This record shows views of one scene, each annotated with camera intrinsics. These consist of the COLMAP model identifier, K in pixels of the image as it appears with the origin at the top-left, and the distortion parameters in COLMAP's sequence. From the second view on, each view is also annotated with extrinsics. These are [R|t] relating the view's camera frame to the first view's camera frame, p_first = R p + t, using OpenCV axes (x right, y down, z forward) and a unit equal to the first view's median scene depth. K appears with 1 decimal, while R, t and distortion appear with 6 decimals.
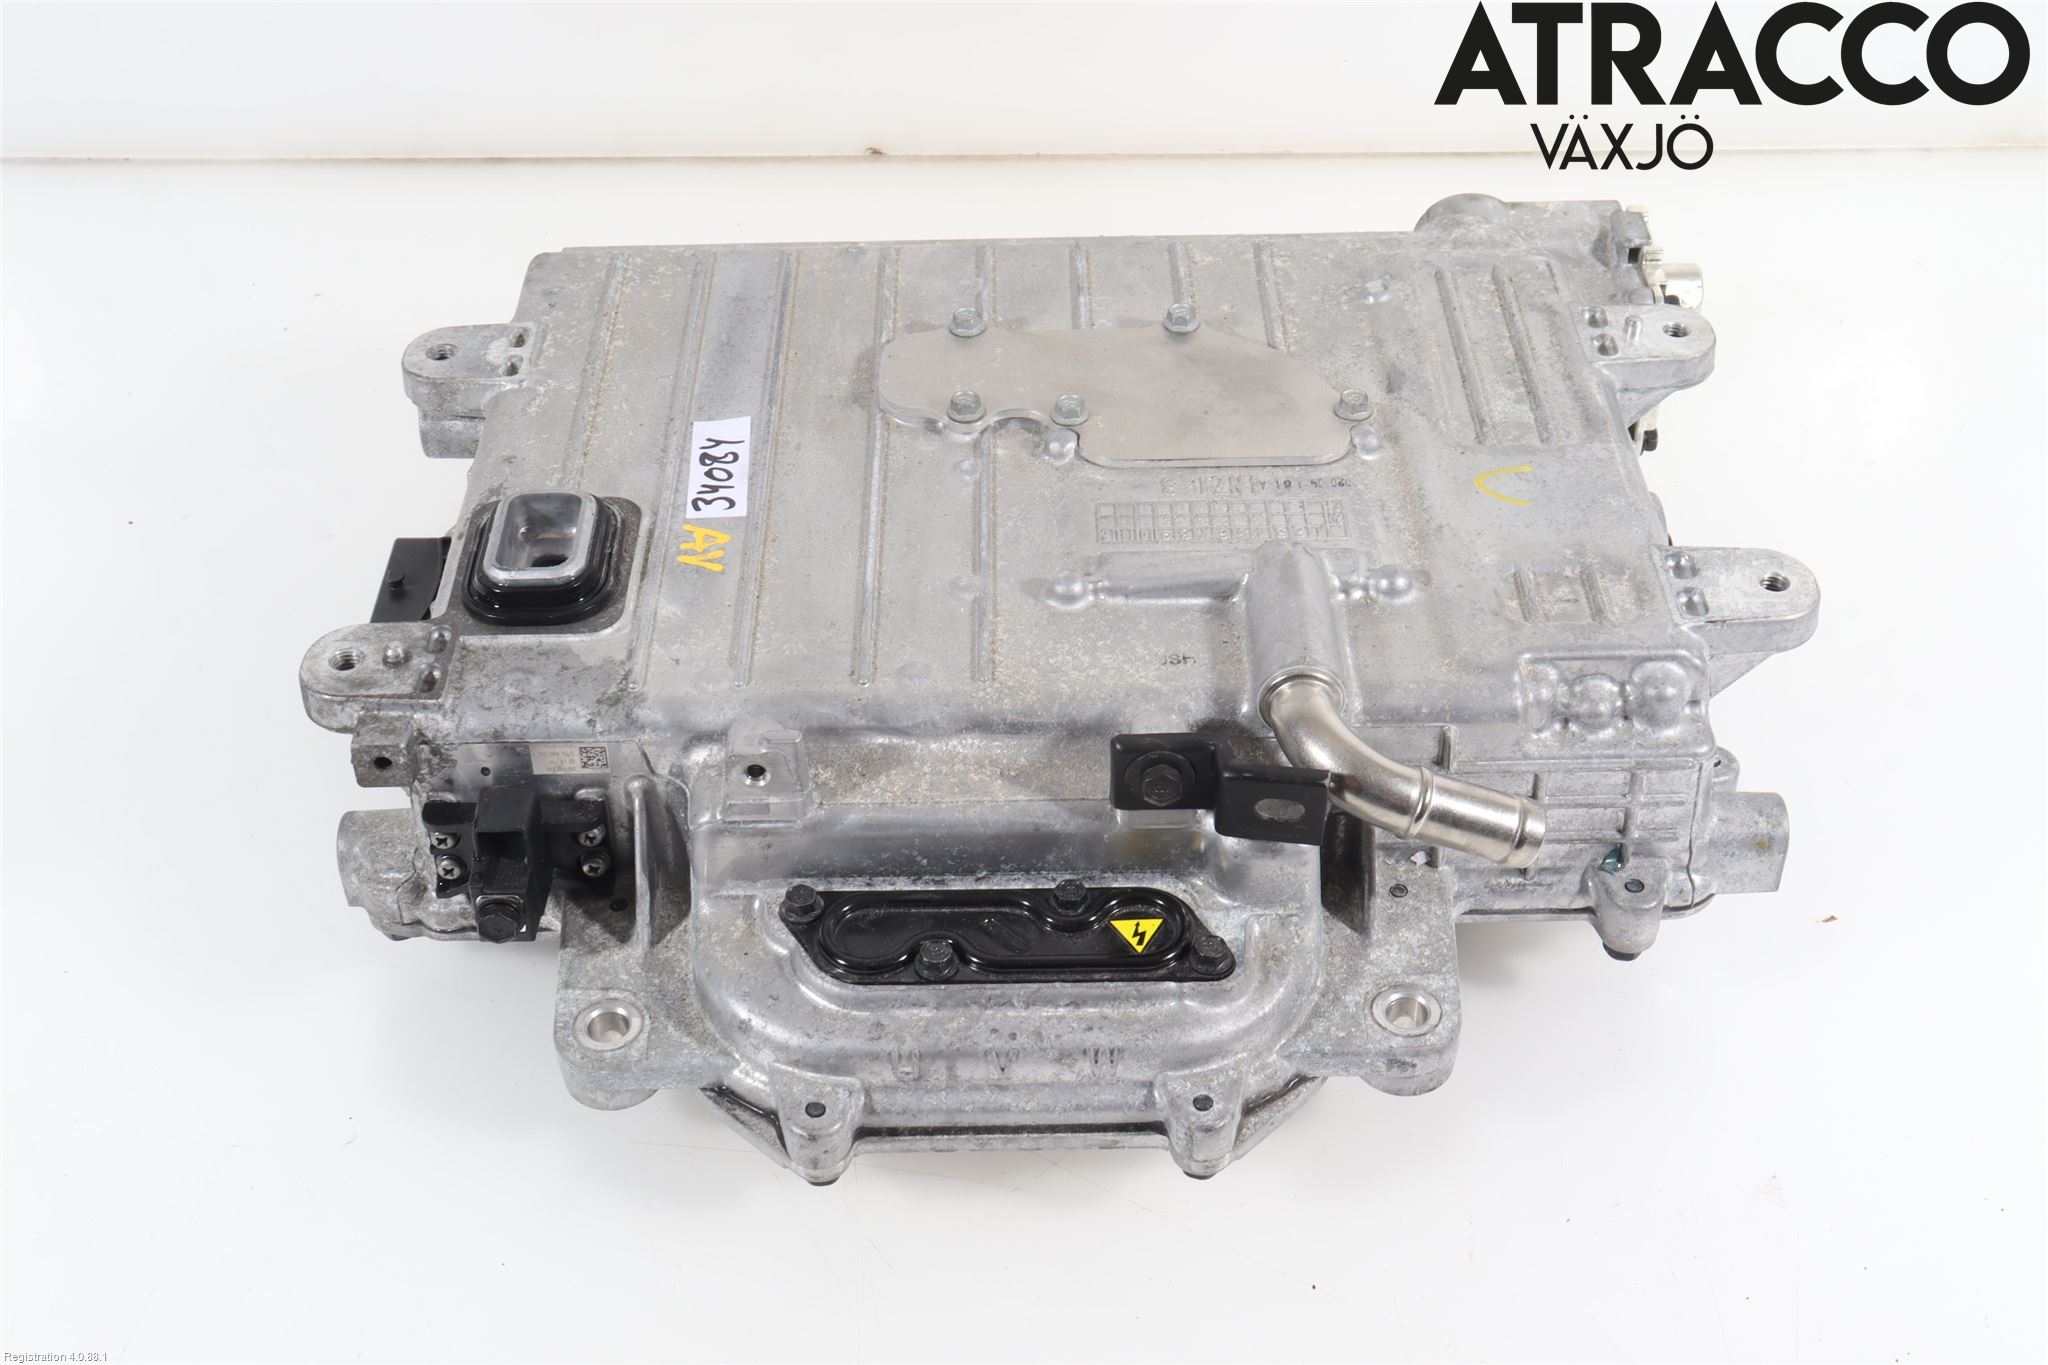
lens RADIAL K [[2514.6, 0, 1026.2], [0, 2514.6, 677.2], [0, 0, 1]] dist [-0.008601, 0.000000]
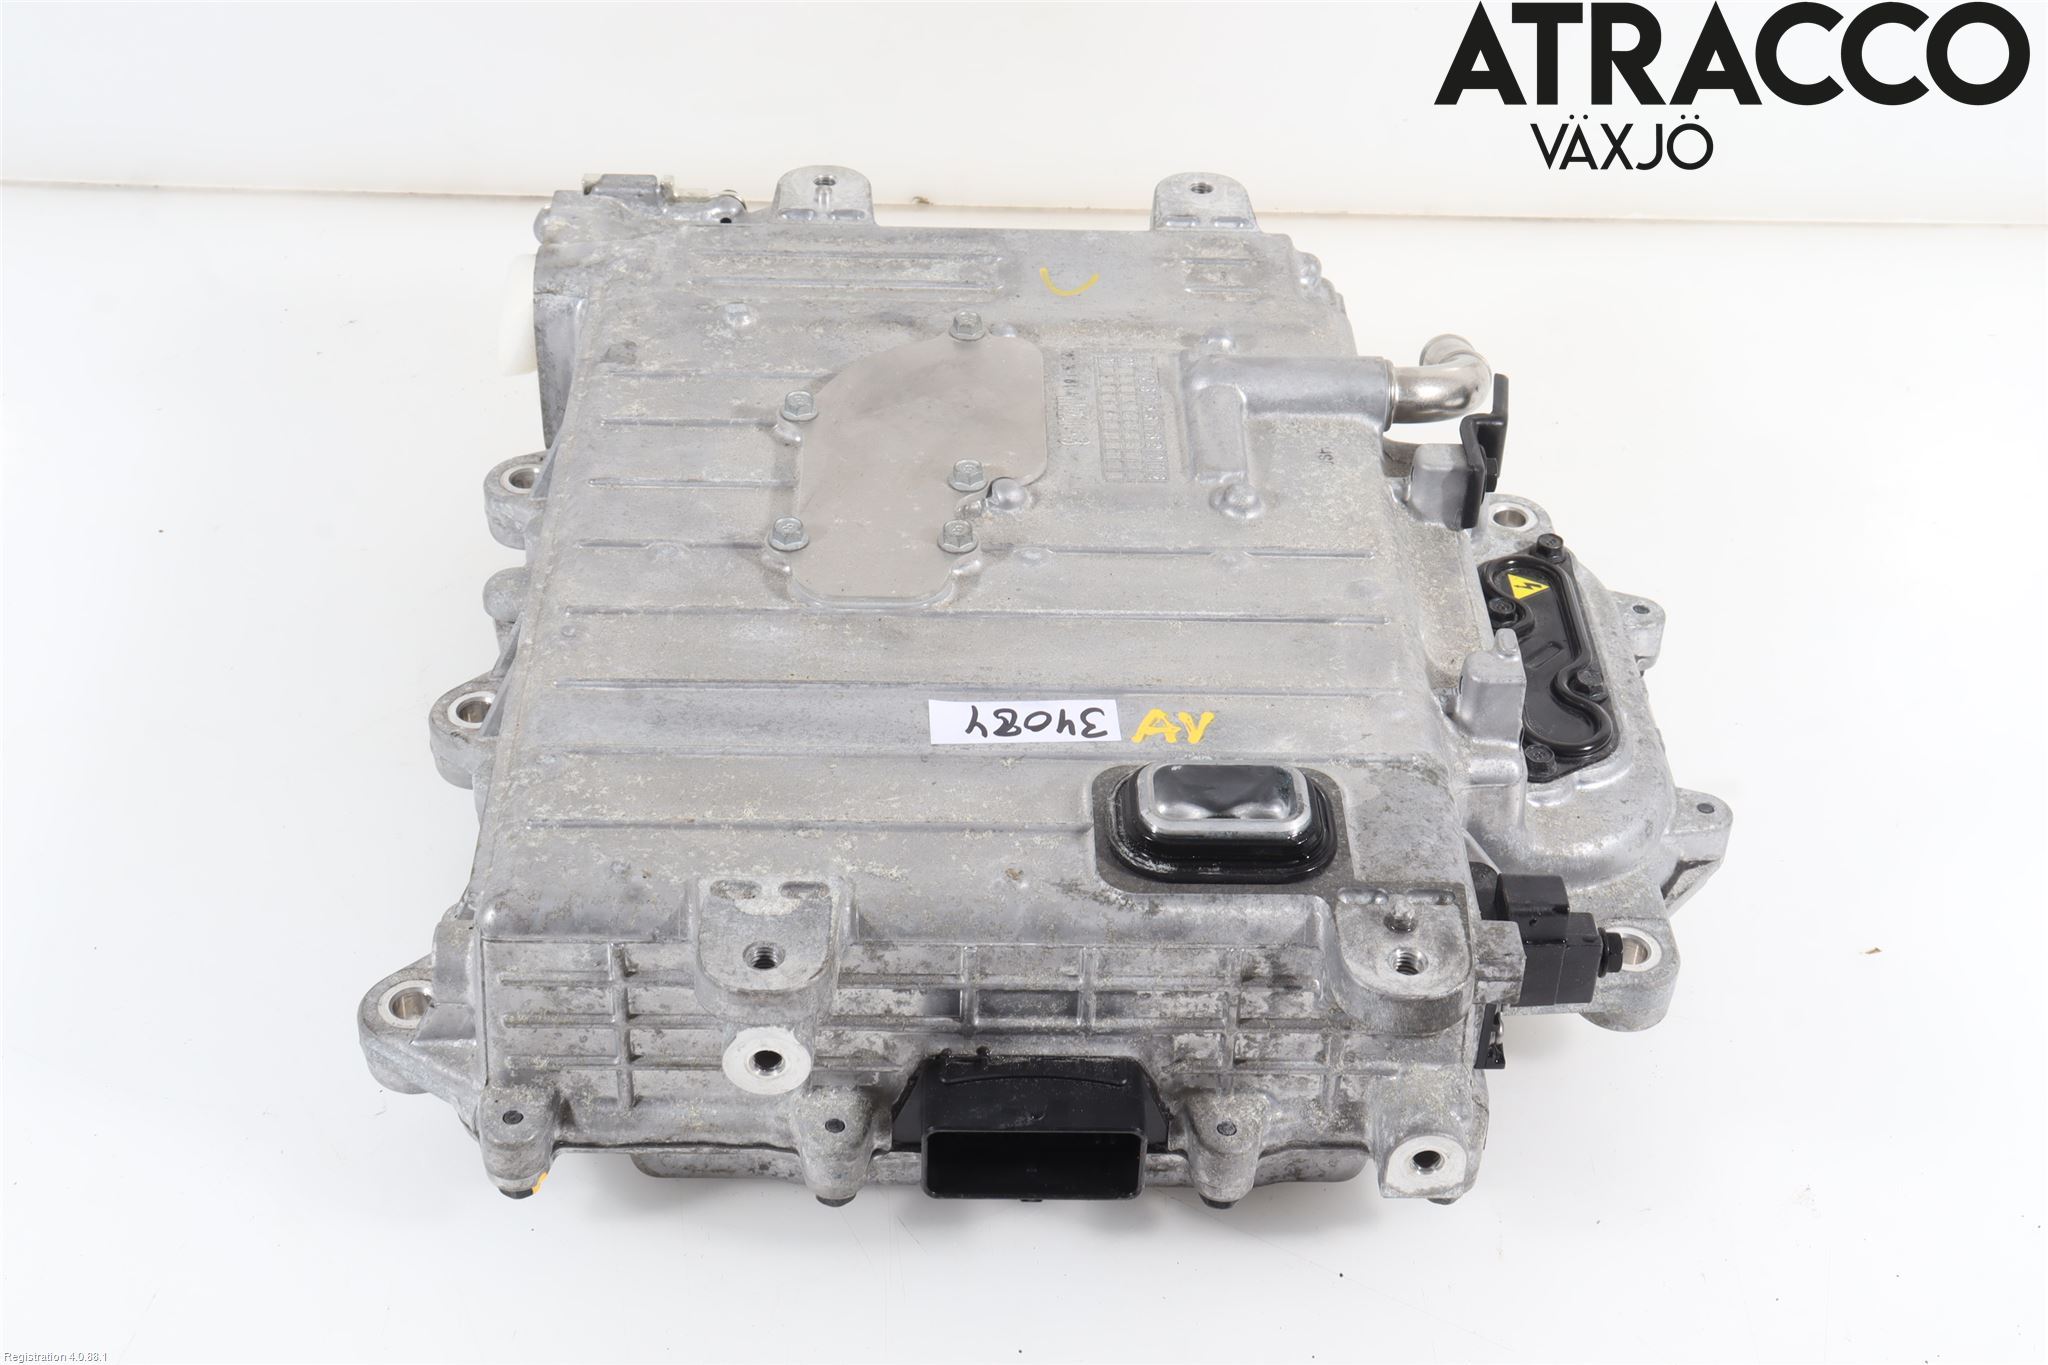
lens RADIAL K [[2839.2, 0, 1032.7], [0, 2839.2, 681.8], [0, 0, 1]] dist [0.034143, 0.000000]
pose [[-0.012764, -0.598187, 0.801255, -0.932118], [0.613992, 0.627772, 0.478452, -0.579345], [-0.789209, 0.498071, 0.359269, 0.637788]]
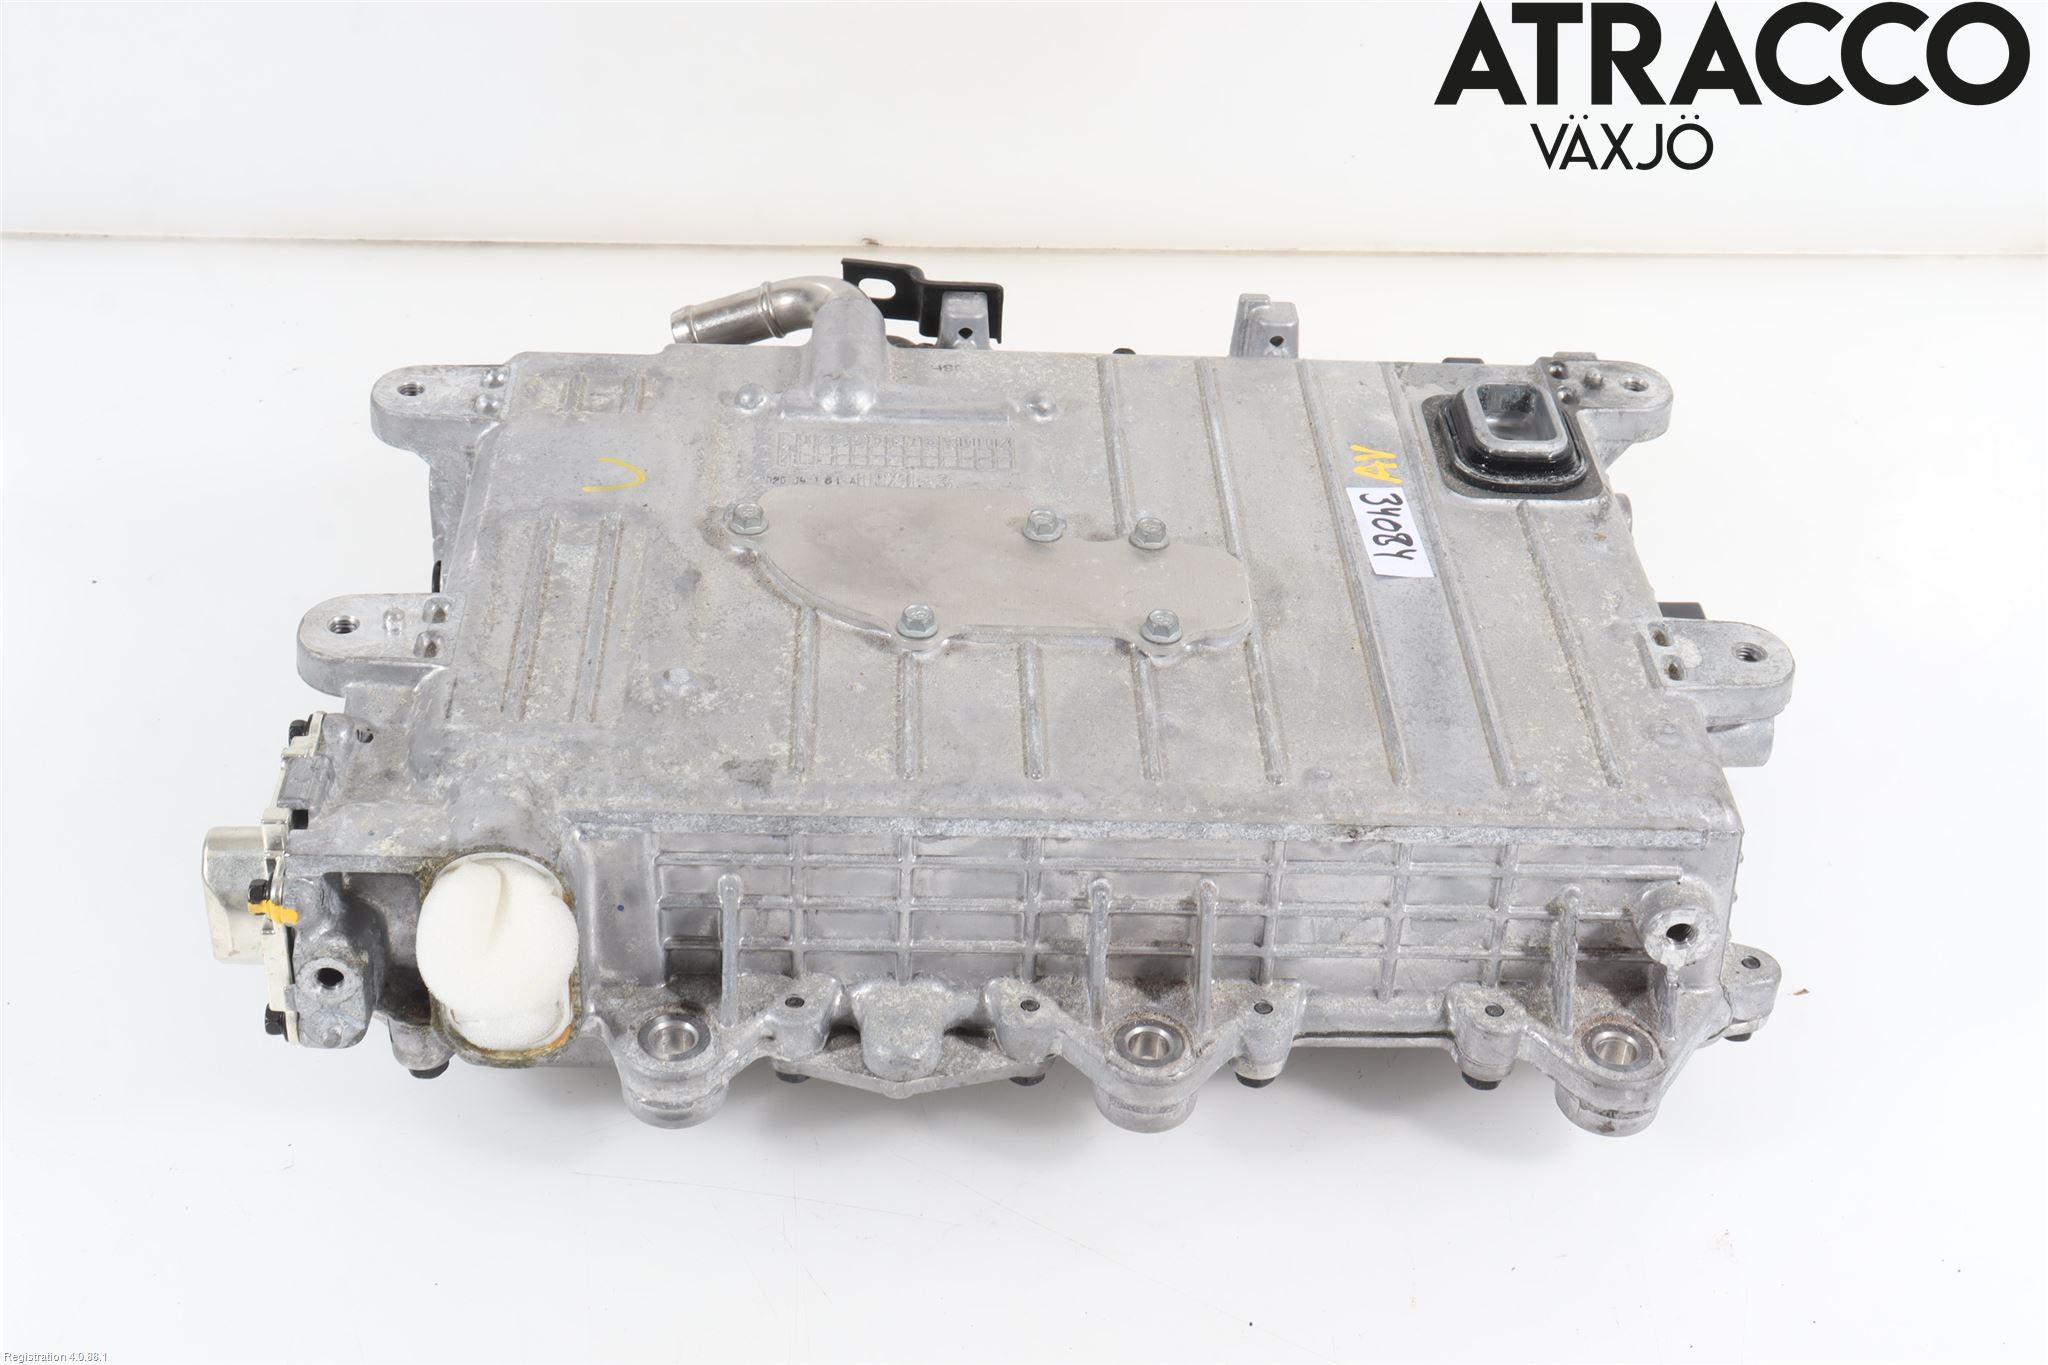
lens RADIAL K [[2839.2, 0, 1028.7], [0, 2839.2, 686.2], [0, 0, 1]] dist [0.034143, 0.000000]
pose [[-0.999158, -0.010805, -0.039580, 0.066510], [-0.041028, 0.259076, 0.964985, -1.170395], [-0.000173, 0.965796, -0.259302, 1.371792]]
